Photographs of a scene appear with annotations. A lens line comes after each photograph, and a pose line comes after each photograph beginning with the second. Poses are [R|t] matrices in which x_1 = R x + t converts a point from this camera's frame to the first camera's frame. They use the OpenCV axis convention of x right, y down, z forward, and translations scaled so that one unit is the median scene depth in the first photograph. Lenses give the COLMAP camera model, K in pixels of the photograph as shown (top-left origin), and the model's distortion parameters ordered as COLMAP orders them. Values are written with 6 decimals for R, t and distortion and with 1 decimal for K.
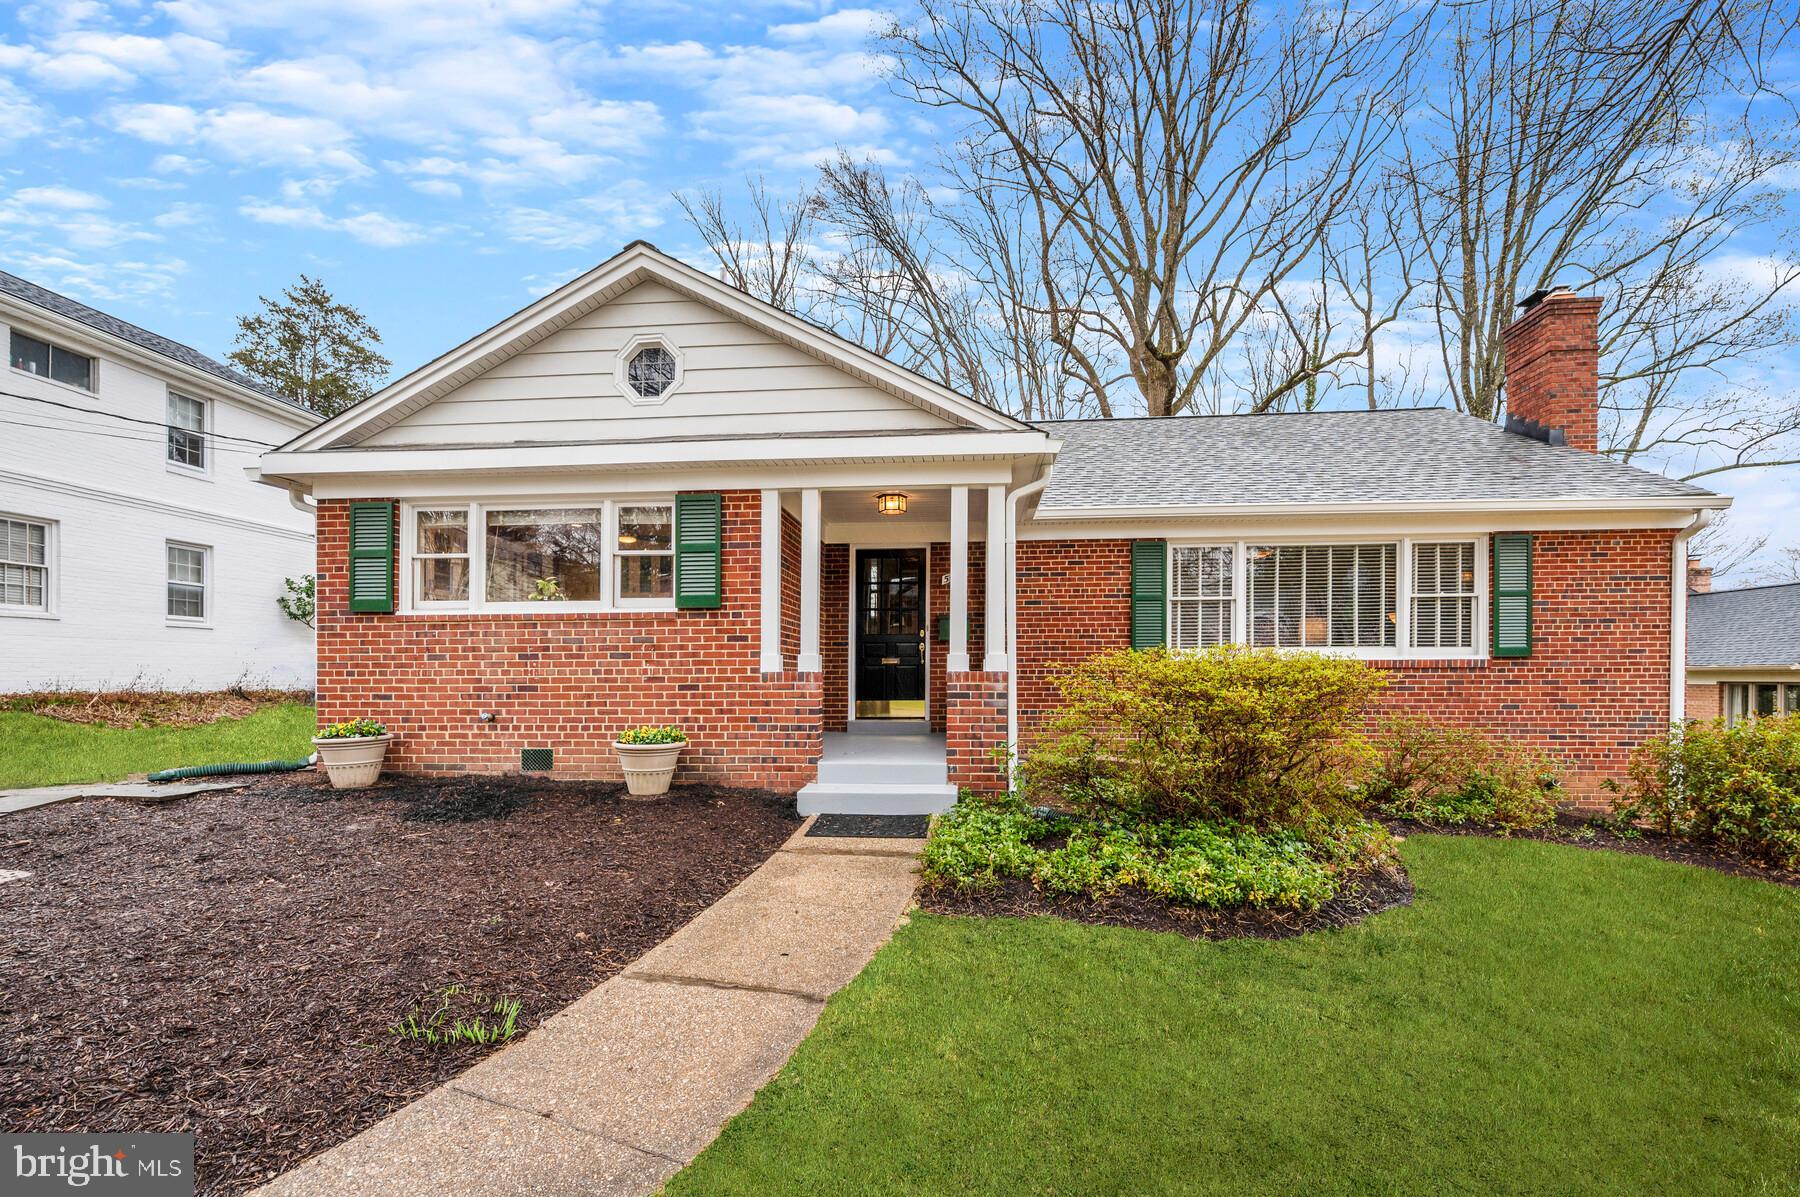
lens RADIAL K [[784.6, 0, 888.3], [0, 784.6, 548.4], [0, 0, 1]] dist [-0.002132, 0.000294]
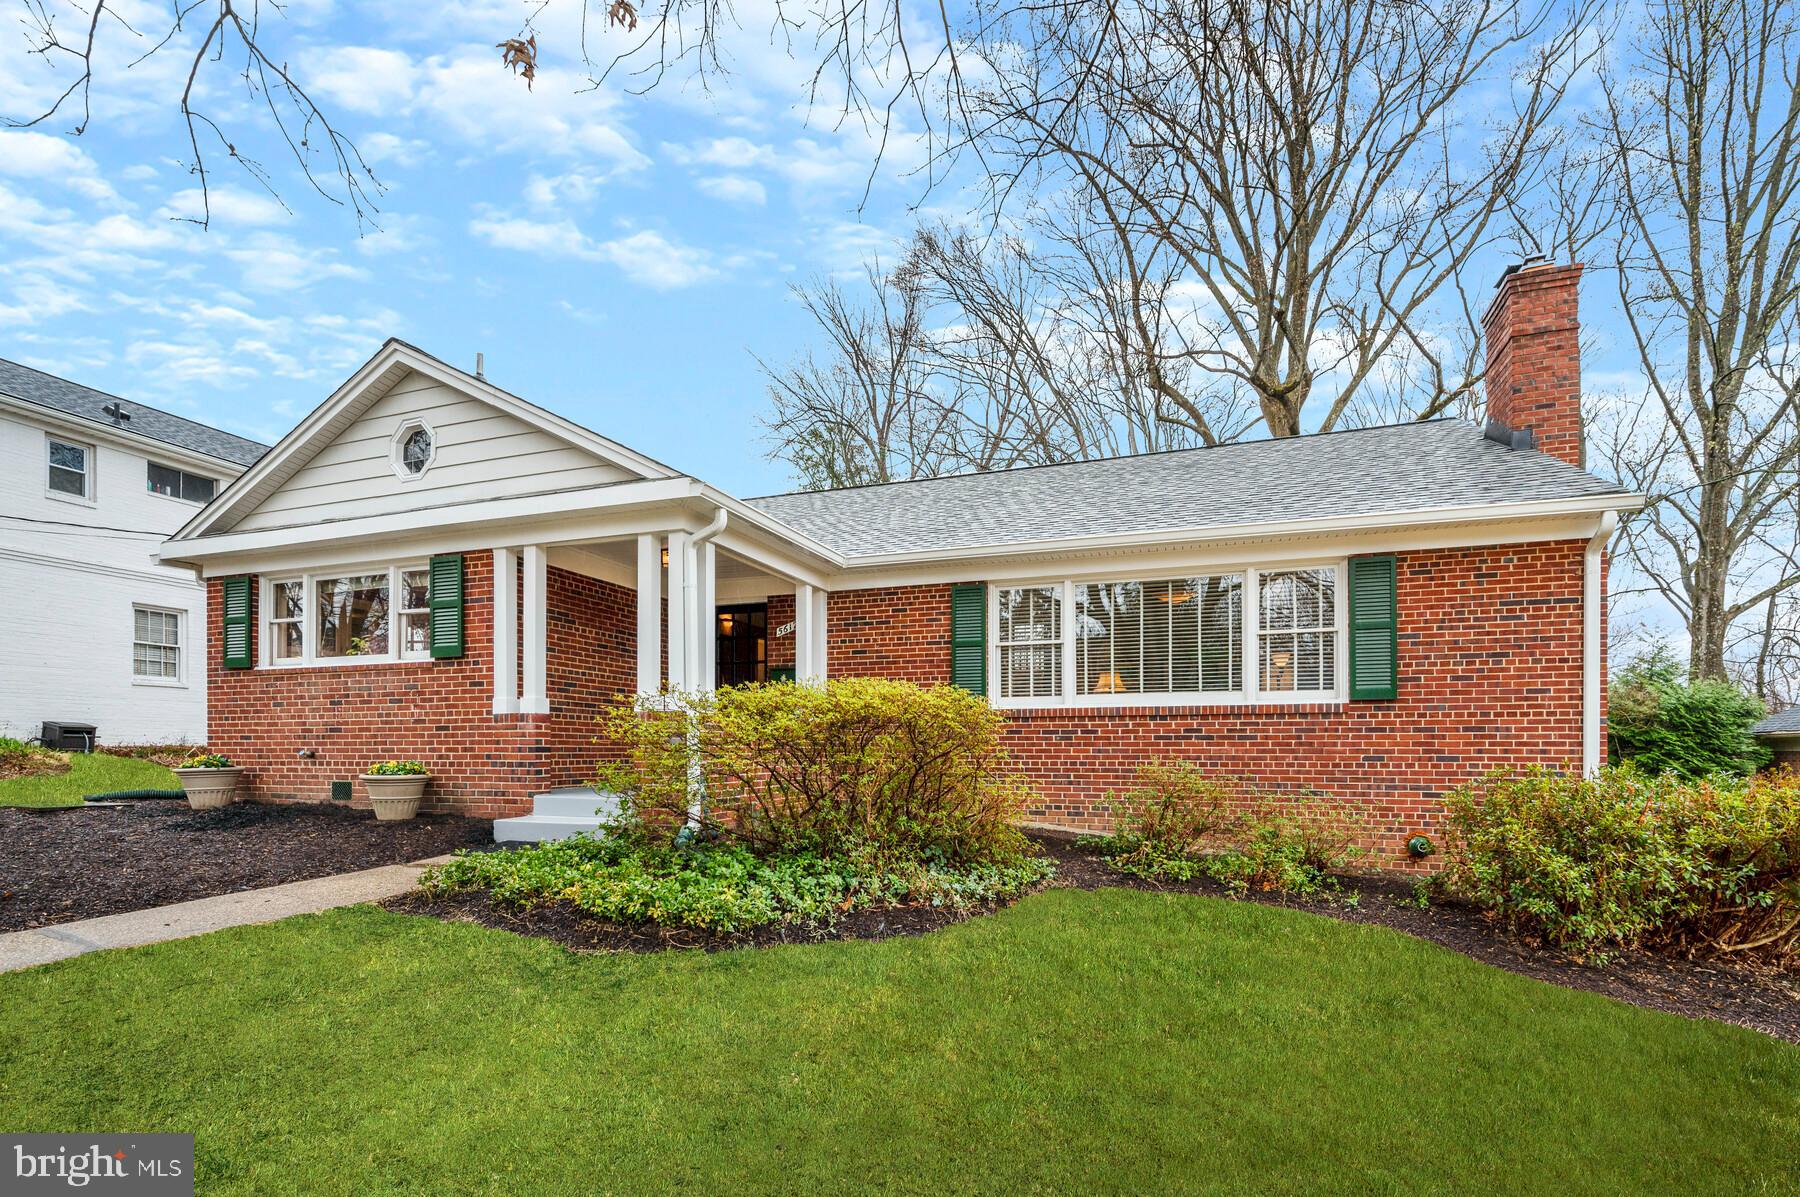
lens RADIAL K [[870.4, 0, 1225.4], [0, 870.4, 623.1], [0, 0, 1]] dist [-0.001981, -0.001129]
pose [[0.971243, -0.037830, -0.235066, 0.994006], [0.033772, 0.999203, -0.021266, 0.079739], [0.235683, 0.012715, 0.971747, 0.046215]]
